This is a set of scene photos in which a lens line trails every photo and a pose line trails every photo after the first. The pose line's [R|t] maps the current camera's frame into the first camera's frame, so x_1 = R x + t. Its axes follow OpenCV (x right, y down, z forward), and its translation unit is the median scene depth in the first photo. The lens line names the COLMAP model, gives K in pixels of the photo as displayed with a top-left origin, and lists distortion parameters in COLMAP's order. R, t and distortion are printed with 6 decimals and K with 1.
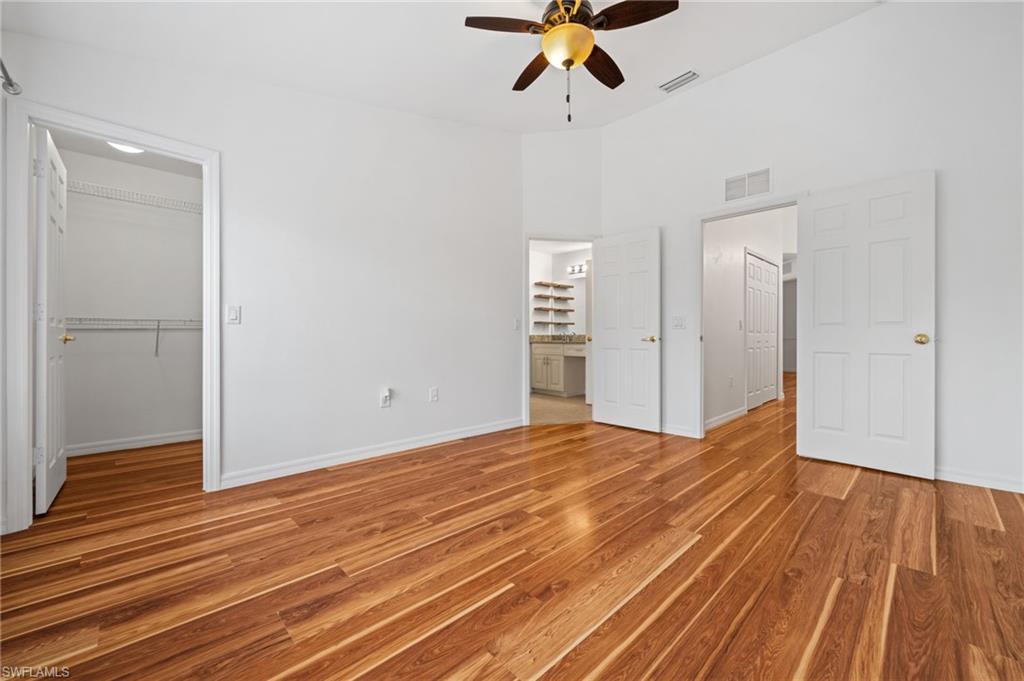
lens RADIAL K [[404.6, 0, 512.4], [0, 404.6, 338.4], [0, 0, 1]] dist [-0.000963, 0.000165]
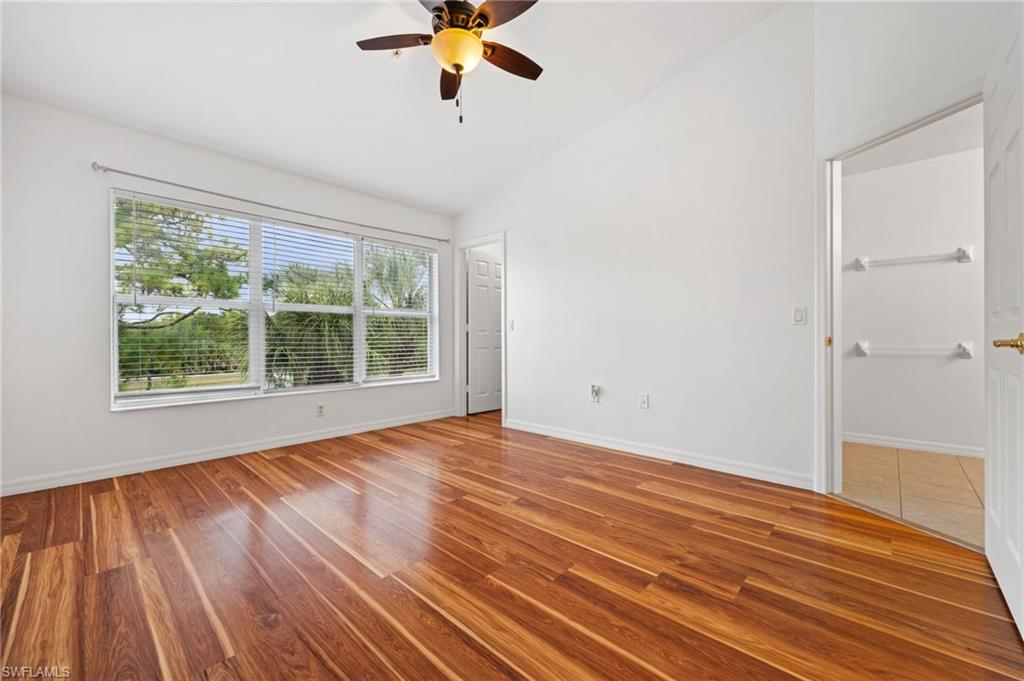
lens RADIAL K [[404.6, 0, 512.4], [0, 404.6, 338.4], [0, 0, 1]] dist [-0.000963, 0.000165]
pose [[0.054369, -0.000471, -0.998521, 0.994140], [0.000206, 1.000000, -0.000460, -0.003278], [0.998521, -0.000180, 0.054370, 0.924570]]
